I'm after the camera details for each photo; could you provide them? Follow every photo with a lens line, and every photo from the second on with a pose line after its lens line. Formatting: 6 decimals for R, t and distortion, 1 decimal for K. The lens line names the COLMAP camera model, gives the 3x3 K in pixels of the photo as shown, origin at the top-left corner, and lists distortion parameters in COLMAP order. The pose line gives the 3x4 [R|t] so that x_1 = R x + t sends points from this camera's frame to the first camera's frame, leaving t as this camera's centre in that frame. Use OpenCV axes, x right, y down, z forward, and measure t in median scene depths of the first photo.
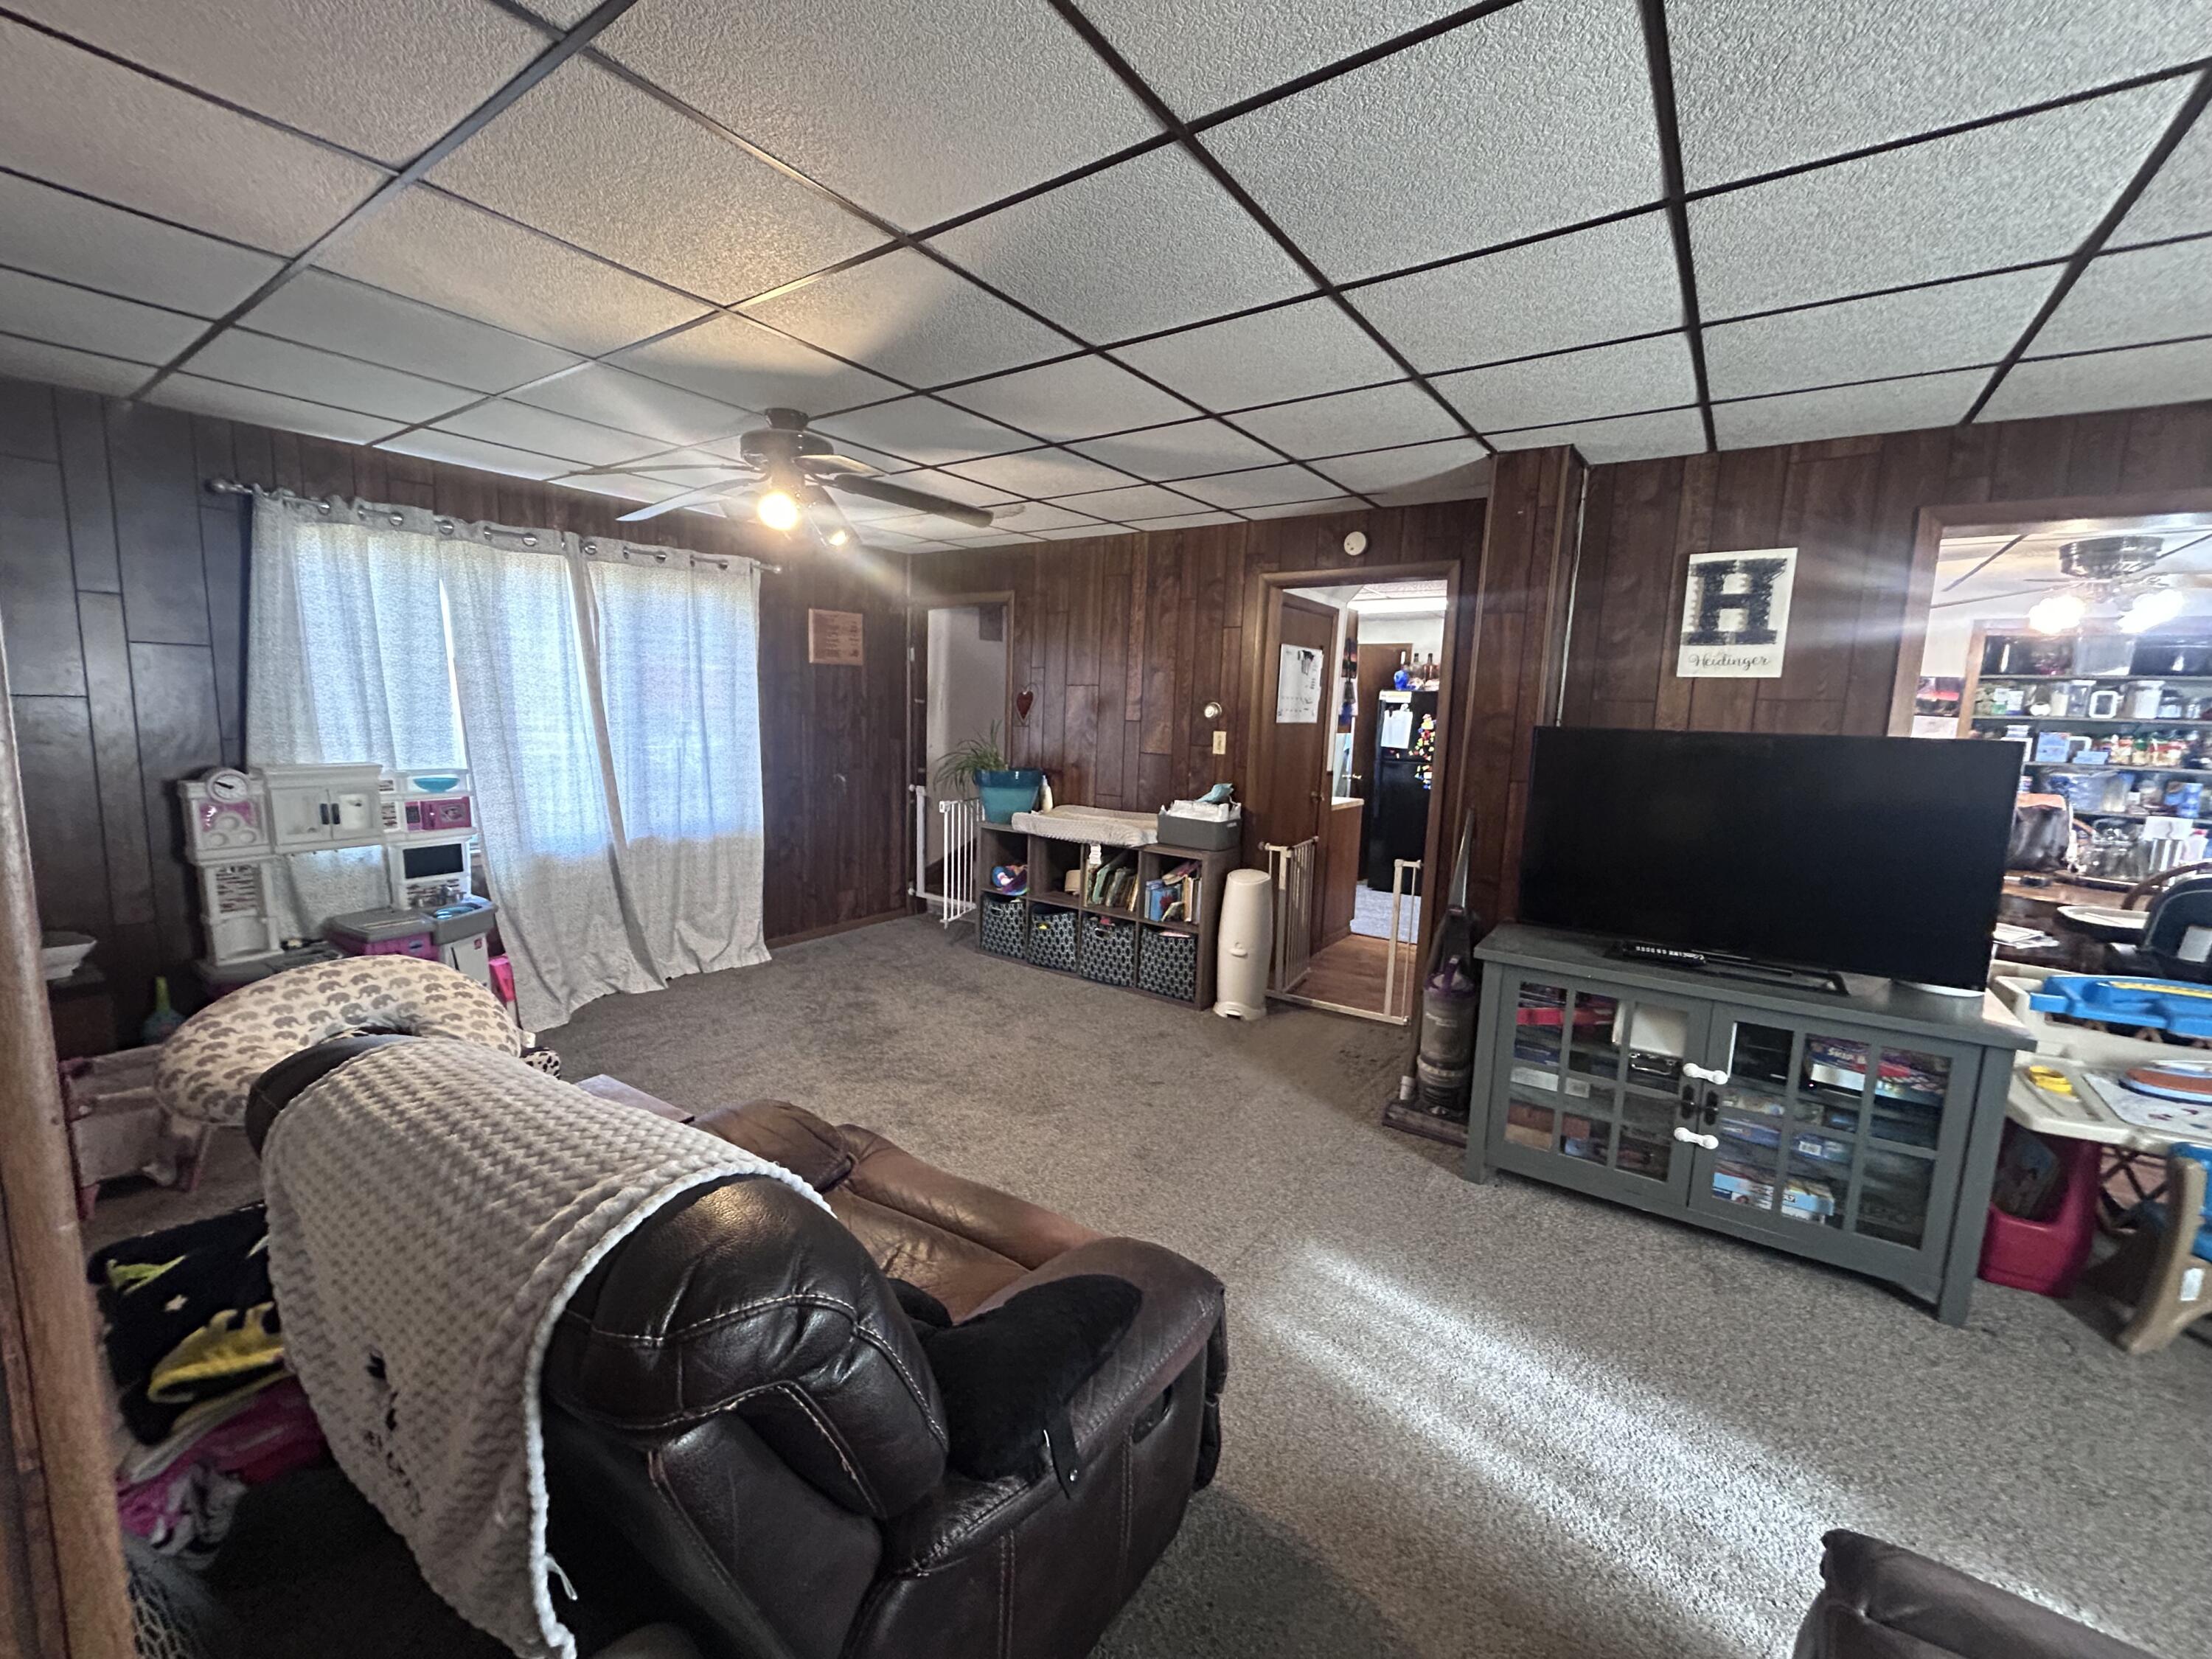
lens RADIAL K [[894.9, 0, 1106.0], [0, 894.9, 829.5], [0, 0, 1]] dist [-0.003144, 0.001981]
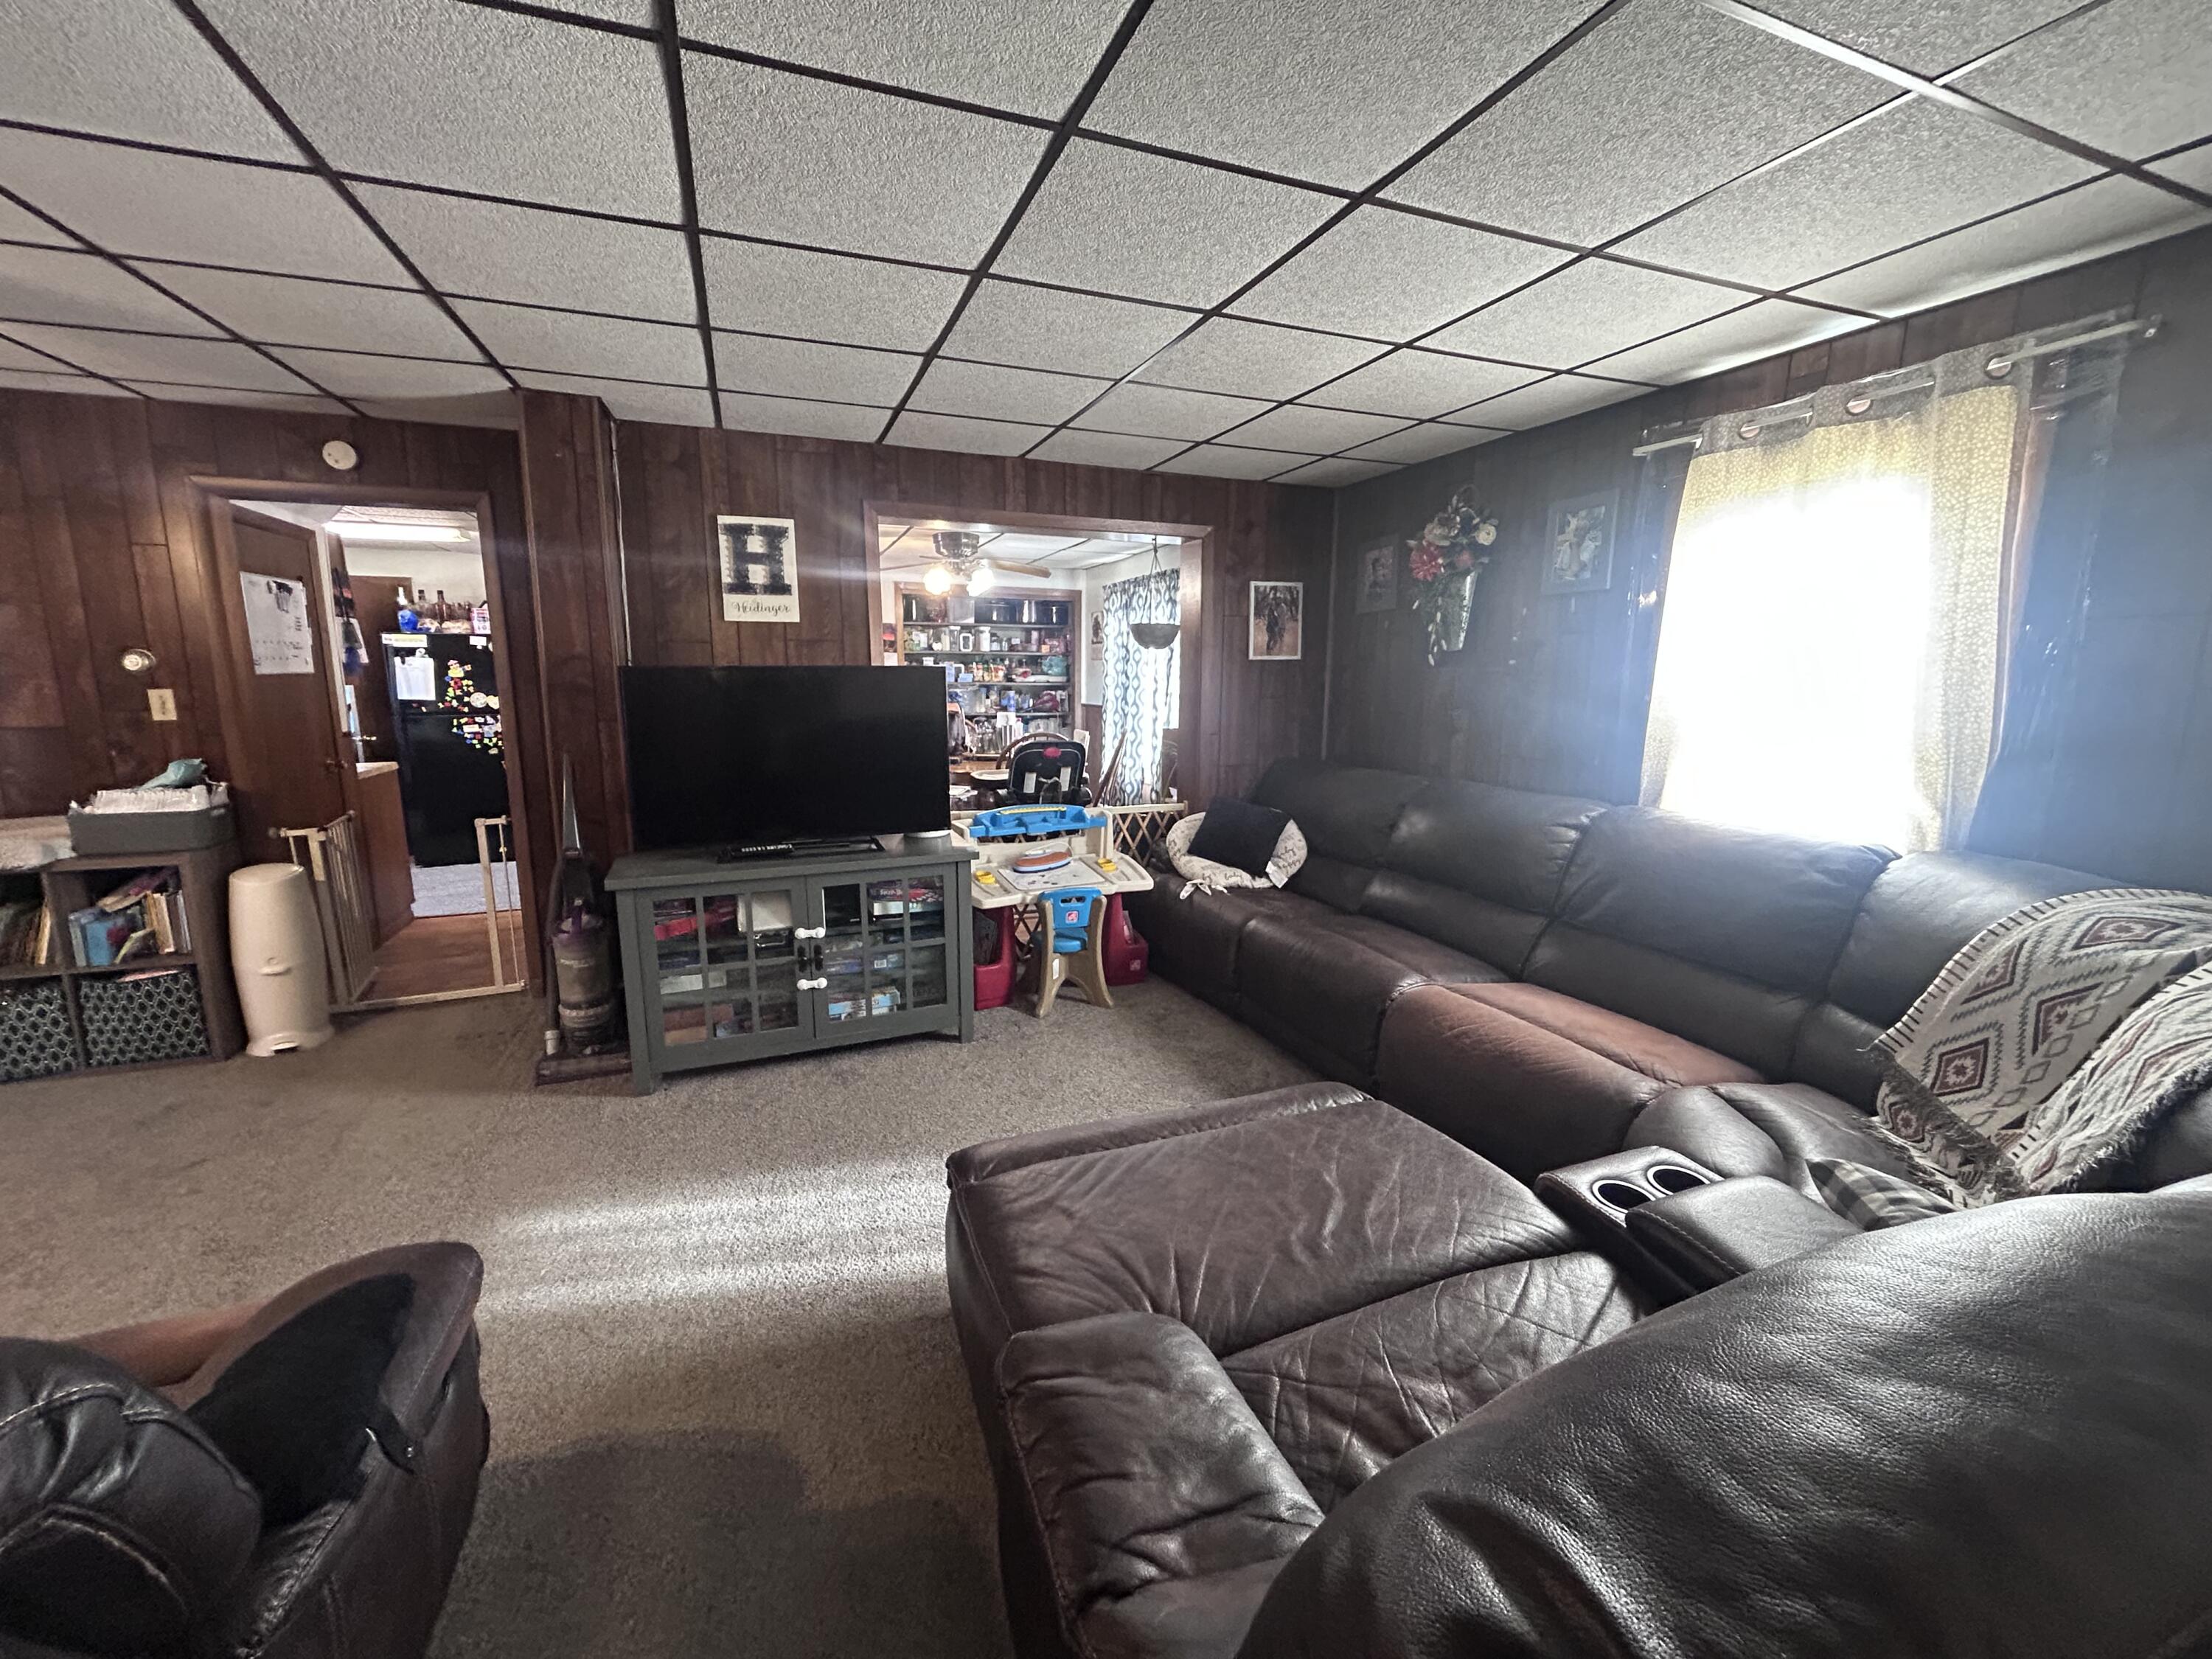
lens RADIAL K [[894.9, 0, 1106.0], [0, 894.9, 829.5], [0, 0, 1]] dist [-0.003144, 0.001981]
pose [[0.545340, -0.179786, 0.818707, -0.105737], [0.129044, 0.983090, 0.129927, 0.011794], [-0.828222, 0.034795, 0.559318, -0.067340]]
